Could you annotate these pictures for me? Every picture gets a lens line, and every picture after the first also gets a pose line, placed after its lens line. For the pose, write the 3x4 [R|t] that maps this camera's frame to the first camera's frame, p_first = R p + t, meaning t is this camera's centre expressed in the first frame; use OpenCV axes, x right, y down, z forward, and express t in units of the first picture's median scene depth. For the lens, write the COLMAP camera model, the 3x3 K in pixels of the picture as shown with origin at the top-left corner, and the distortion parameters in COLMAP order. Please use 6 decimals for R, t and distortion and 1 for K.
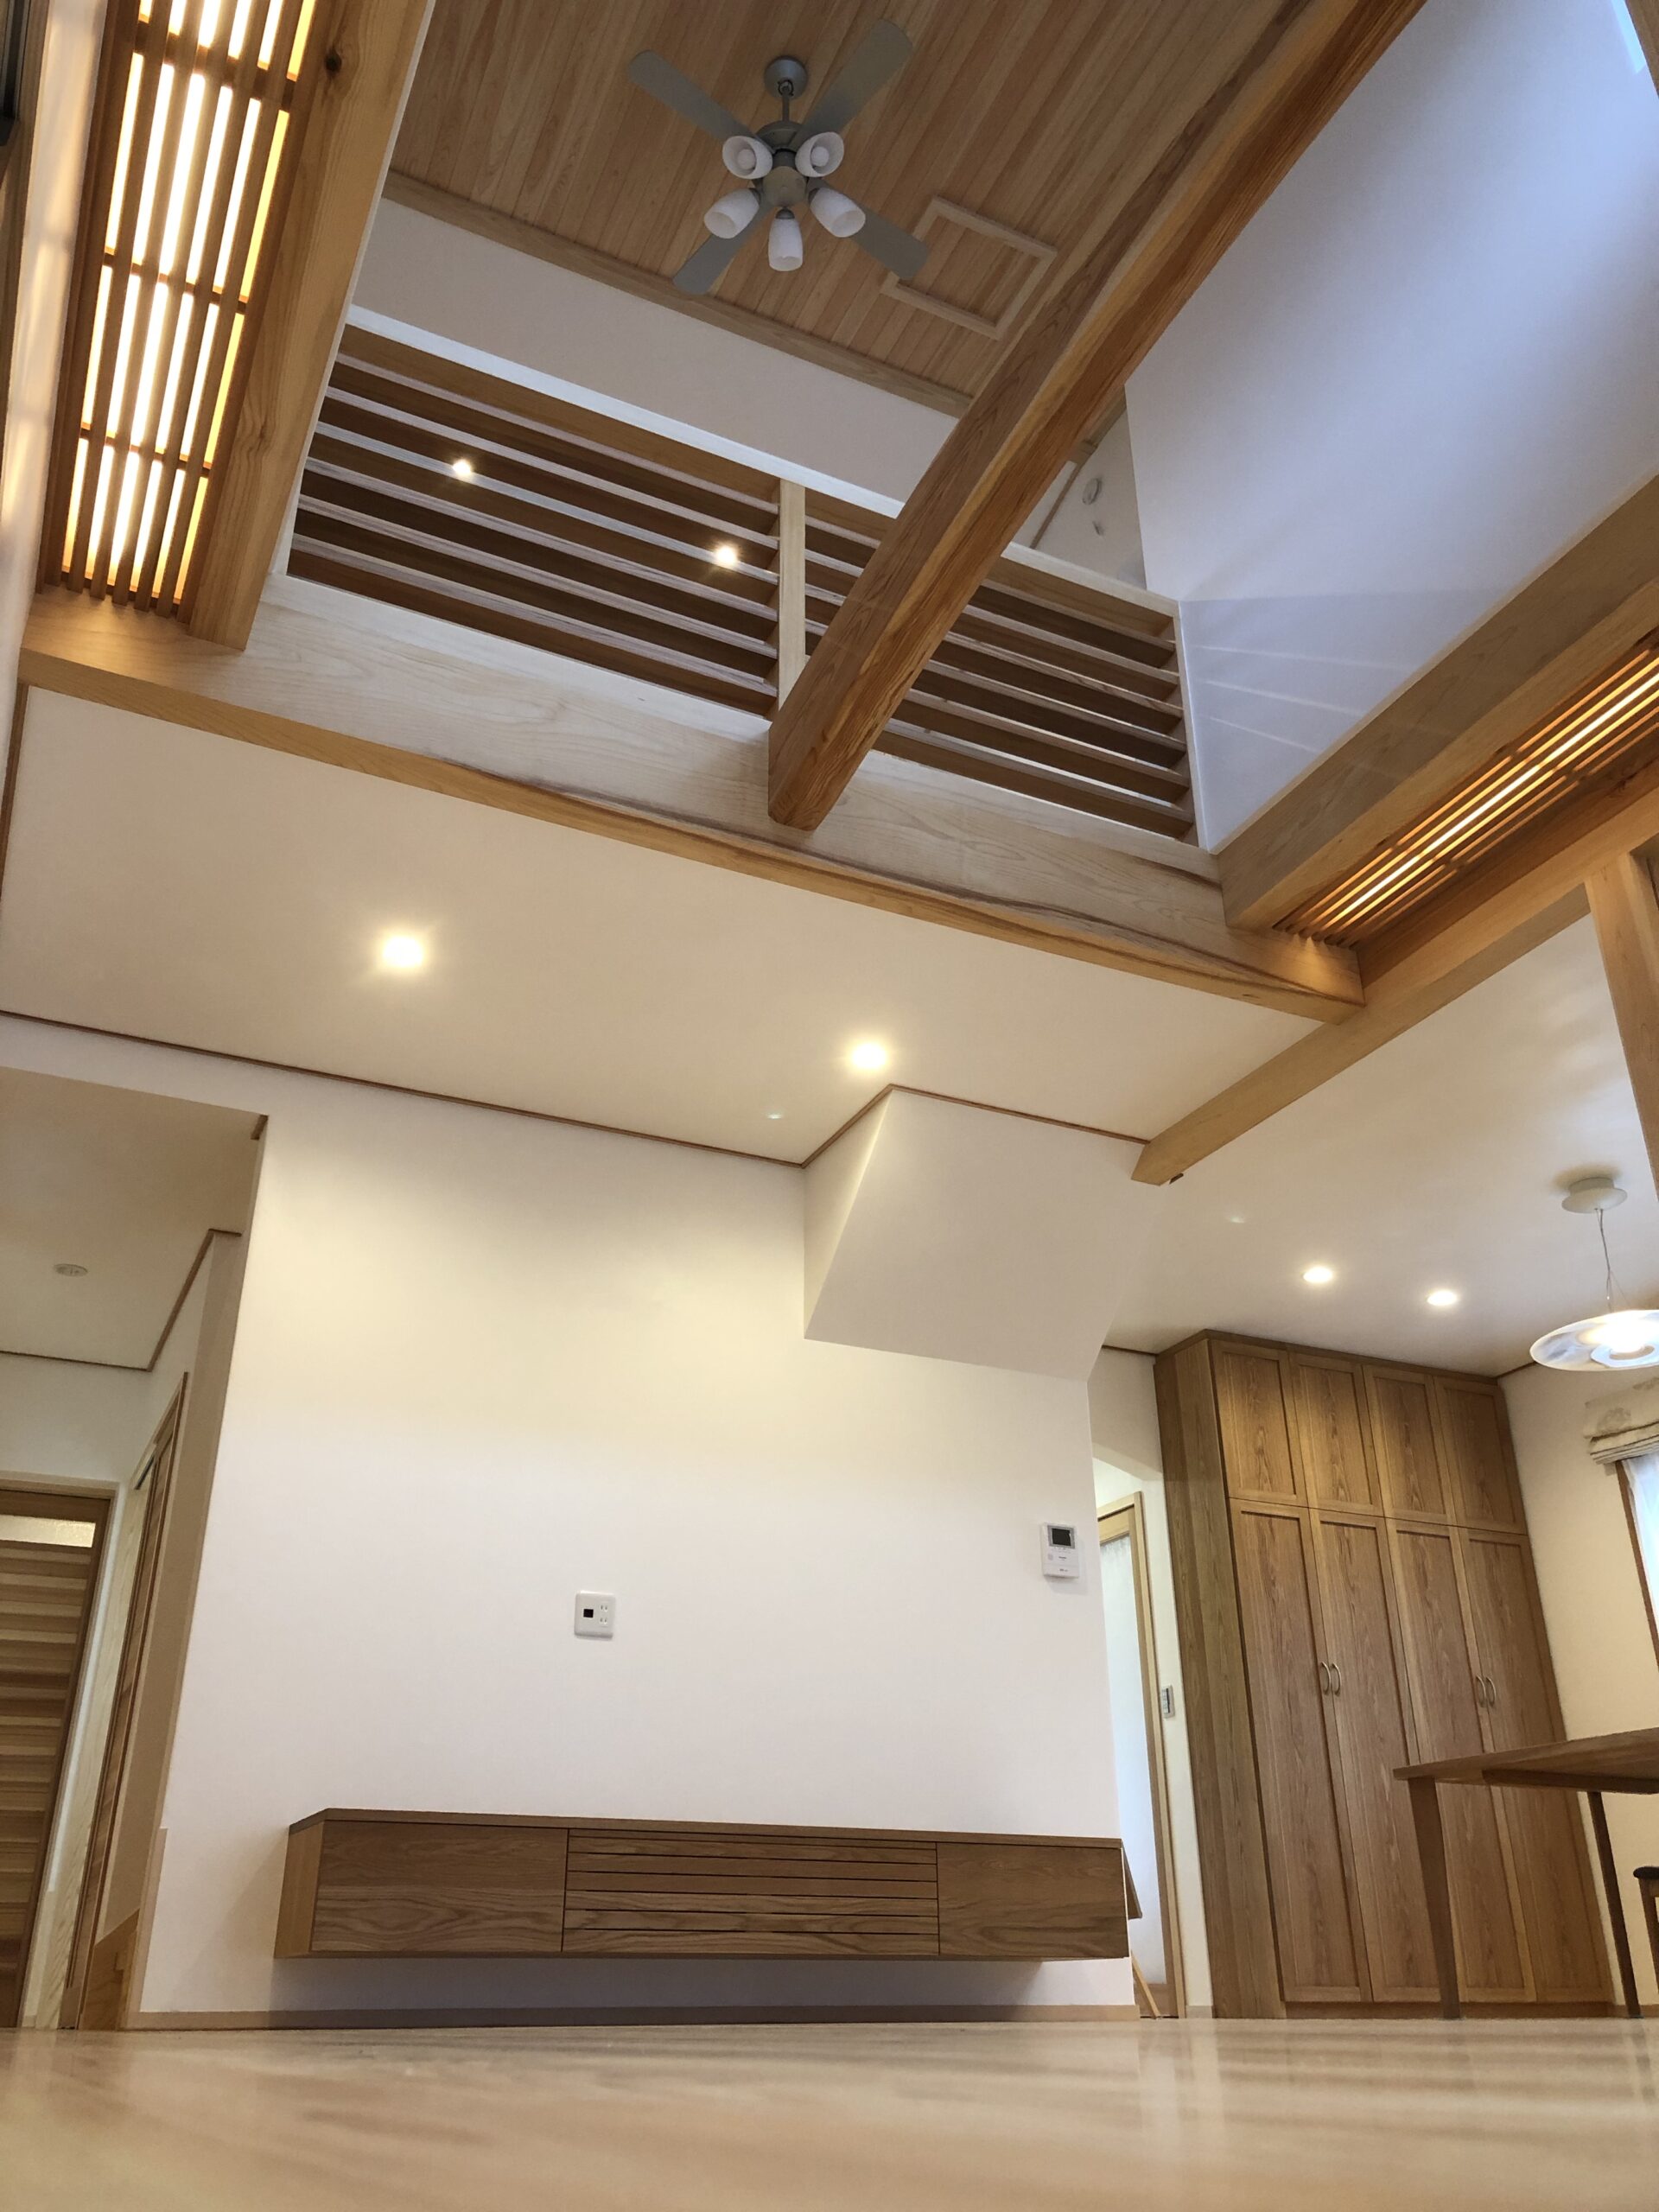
lens RADIAL K [[1825.5, 0, 819.3], [0, 1825.5, 1095.4], [0, 0, 1]] dist [0.016304, 0.006125]
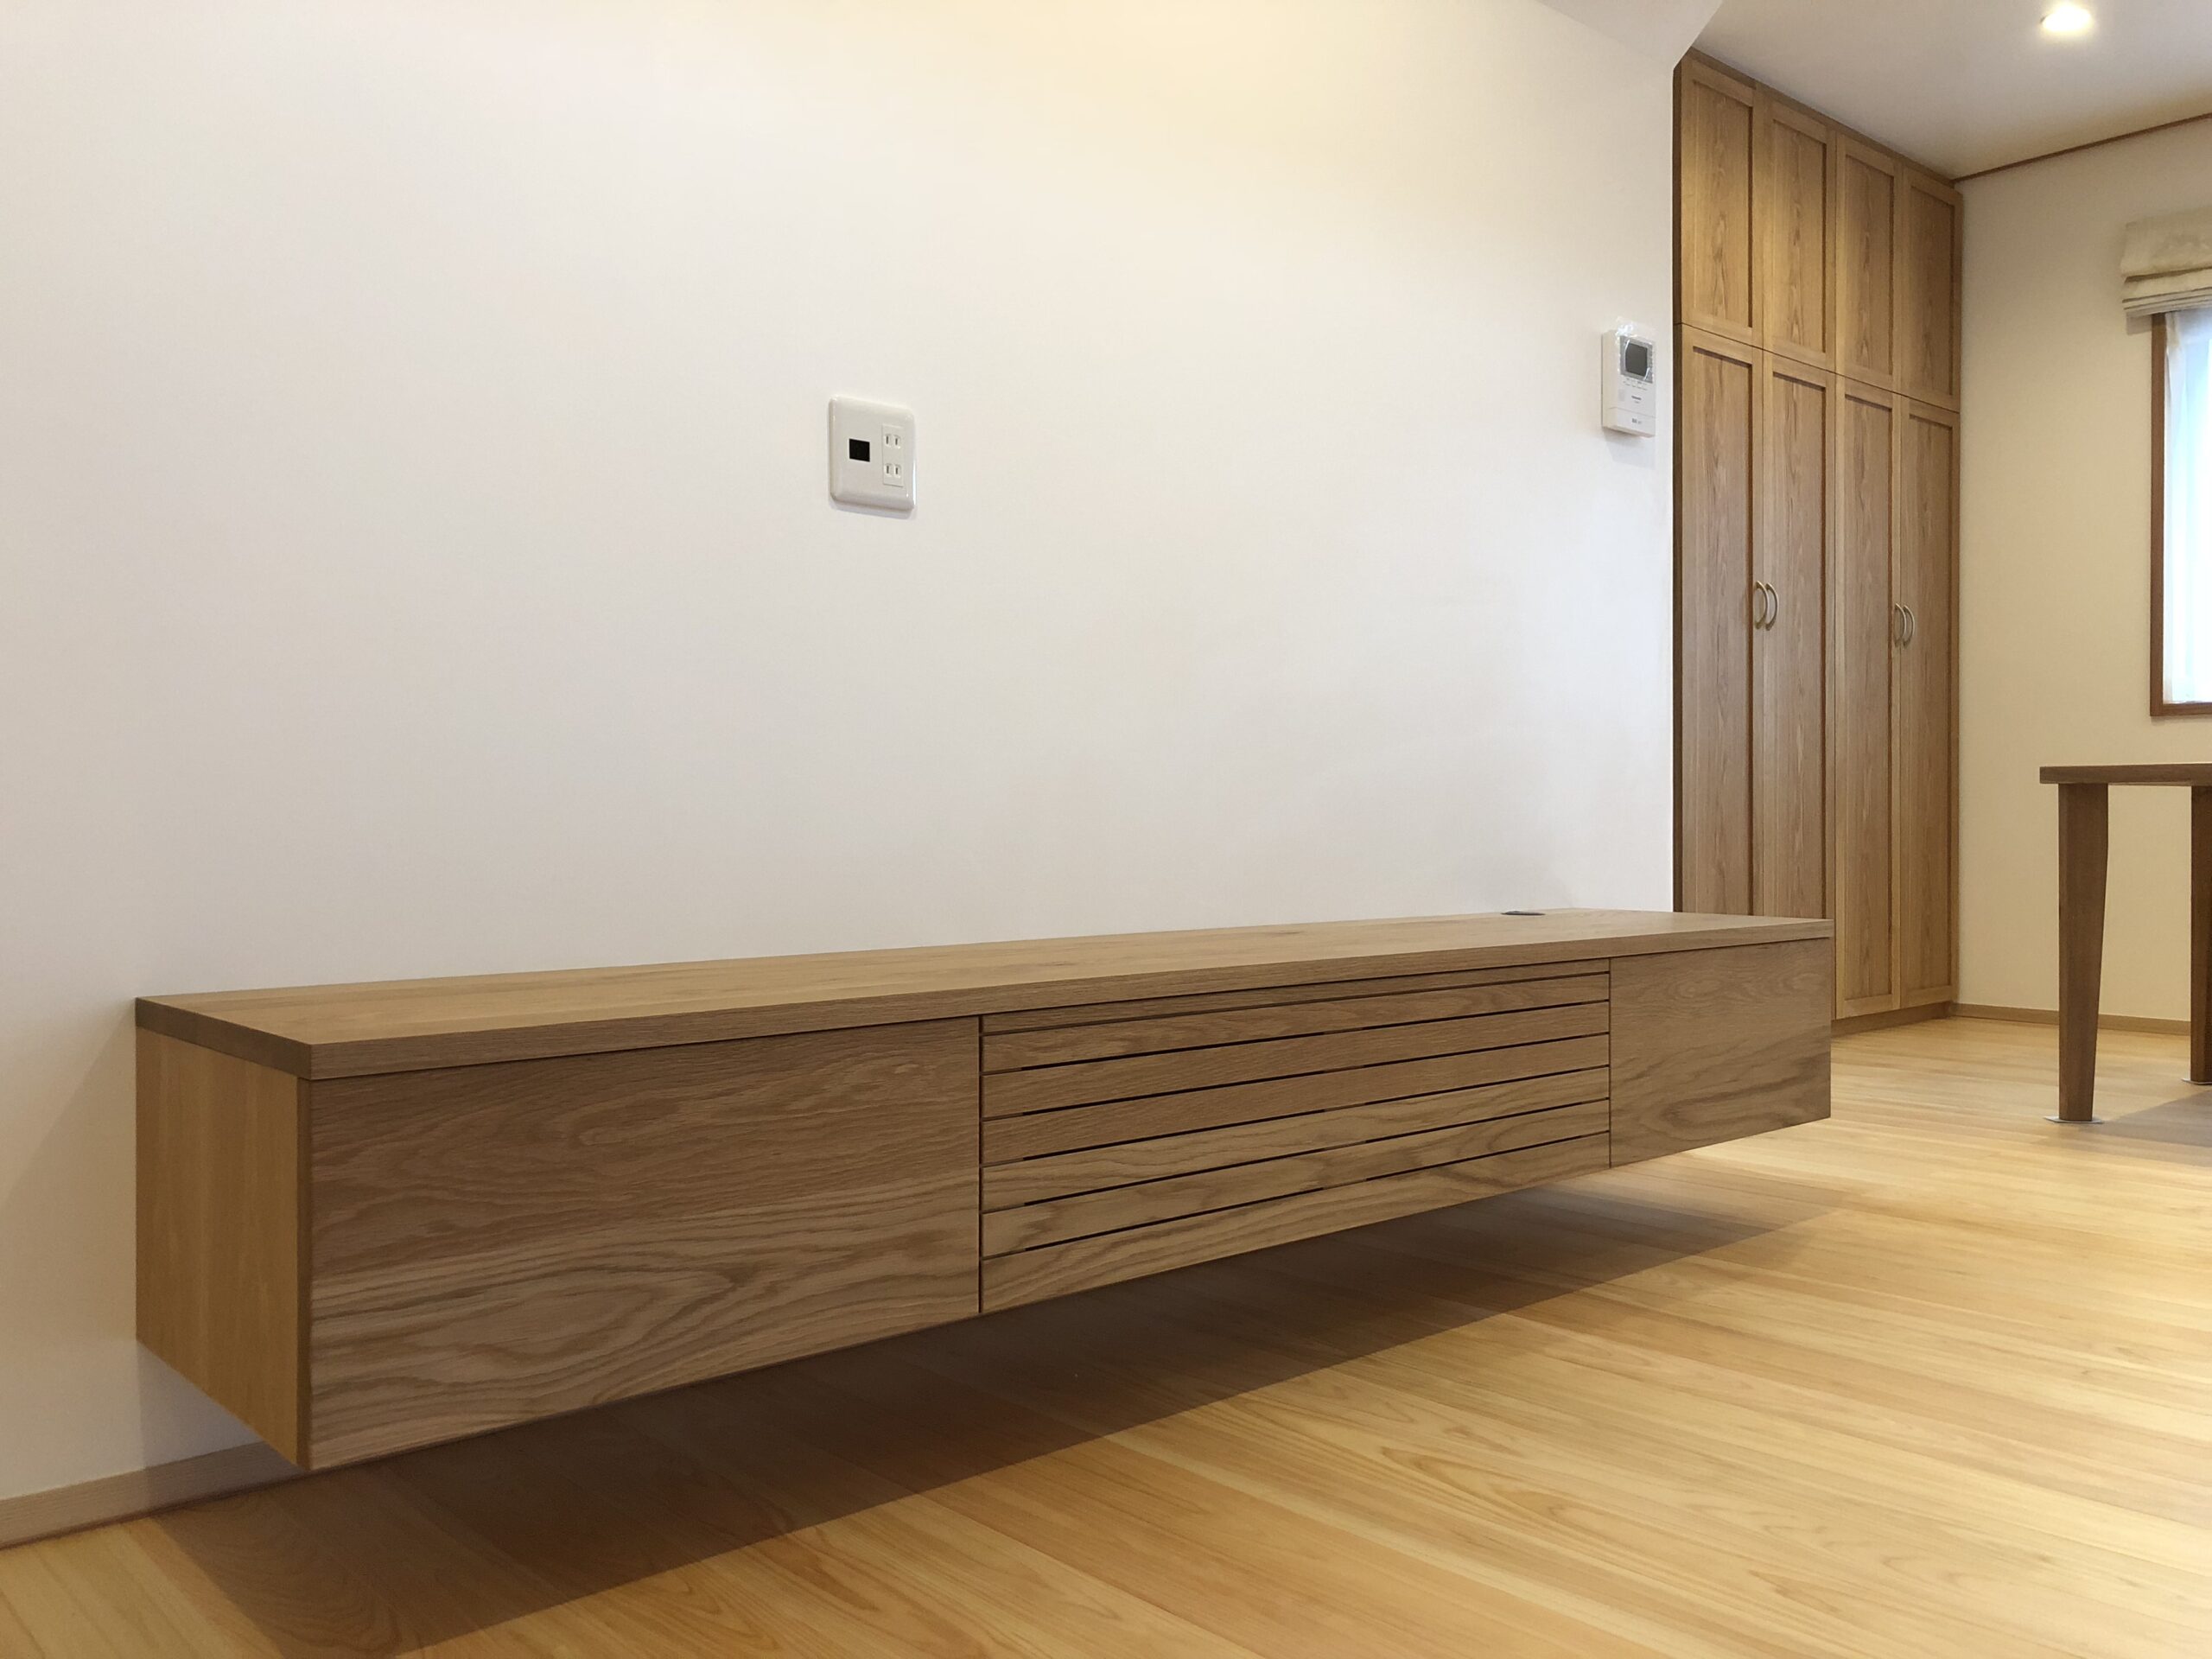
lens RADIAL K [[1803.9, 0, 1106.0], [0, 1803.9, 829.5], [0, 0, 1]] dist [0.045605, -0.046799]
pose [[0.959497, 0.001743, 0.281715, -0.146283], [-0.130007, 0.889876, 0.437286, 0.136656], [-0.249929, -0.456199, 0.854059, 0.471325]]
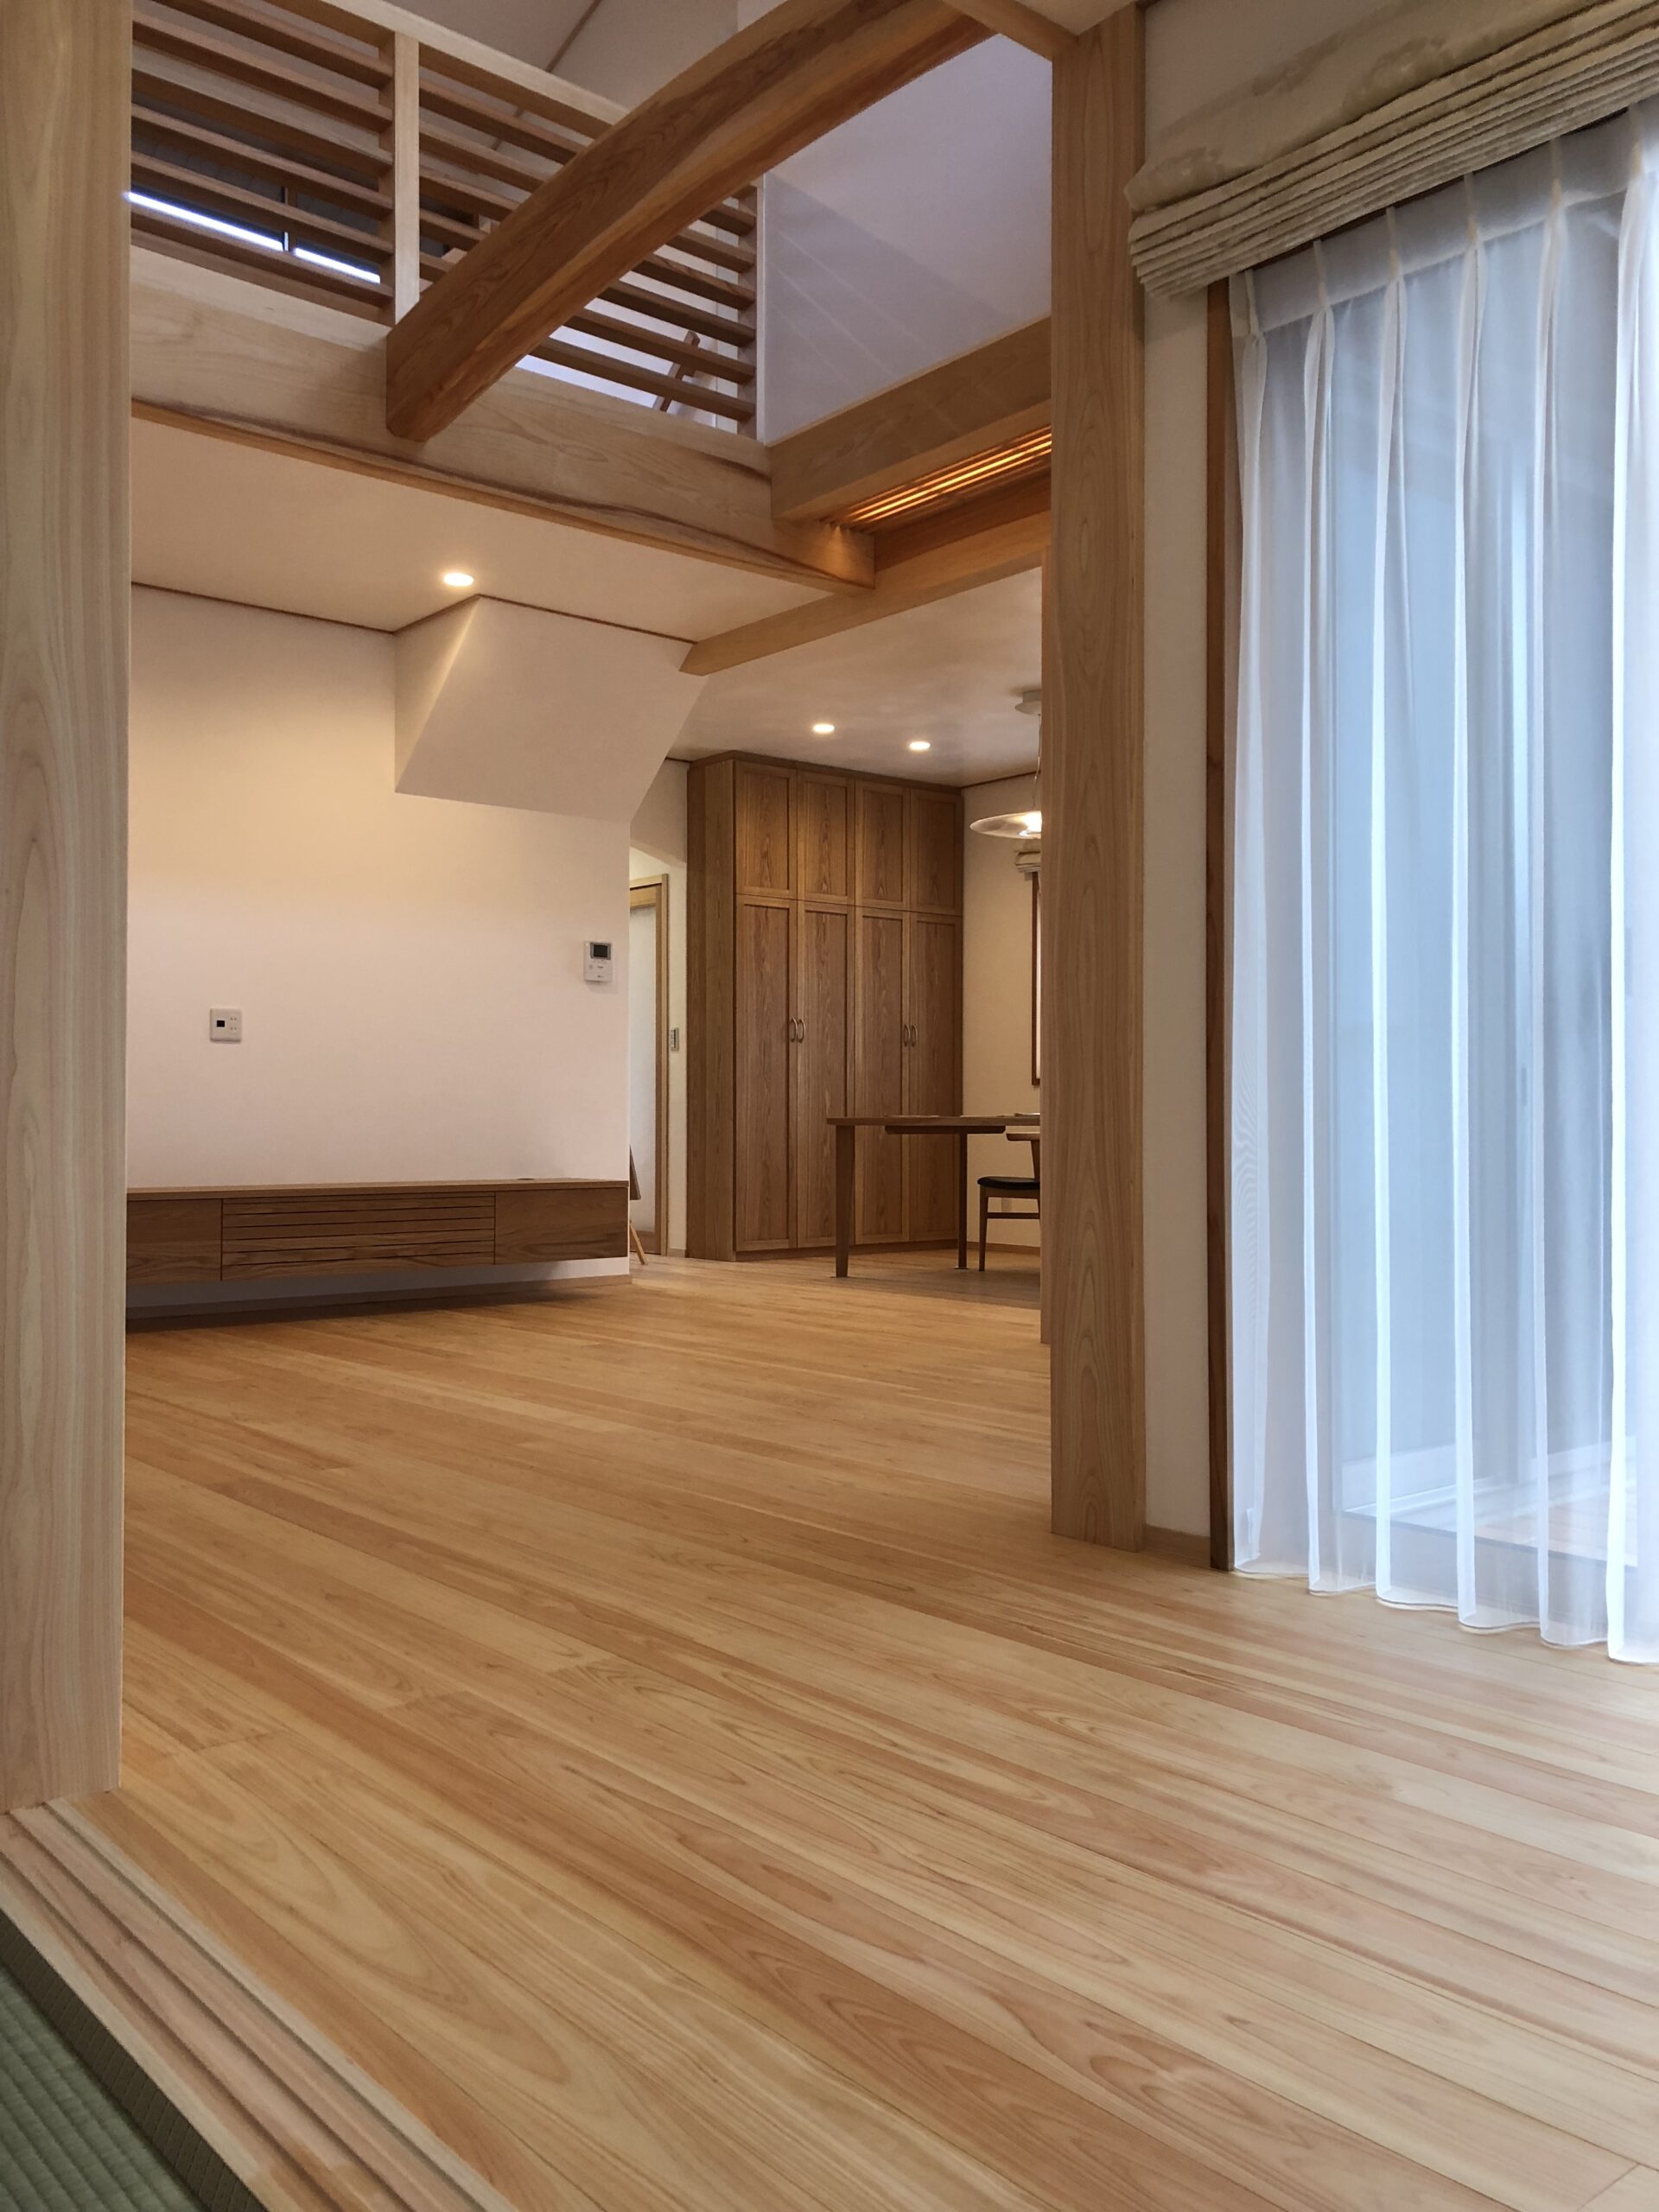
lens RADIAL K [[1803.9, 0, 824.0], [0, 1803.9, 1100.4], [0, 0, 1]] dist [0.045605, -0.046799]
pose [[0.967232, 0.010135, 0.253691, -0.031370], [-0.120275, 0.898263, 0.422679, -0.193873], [-0.223598, -0.439341, 0.870048, -0.159677]]
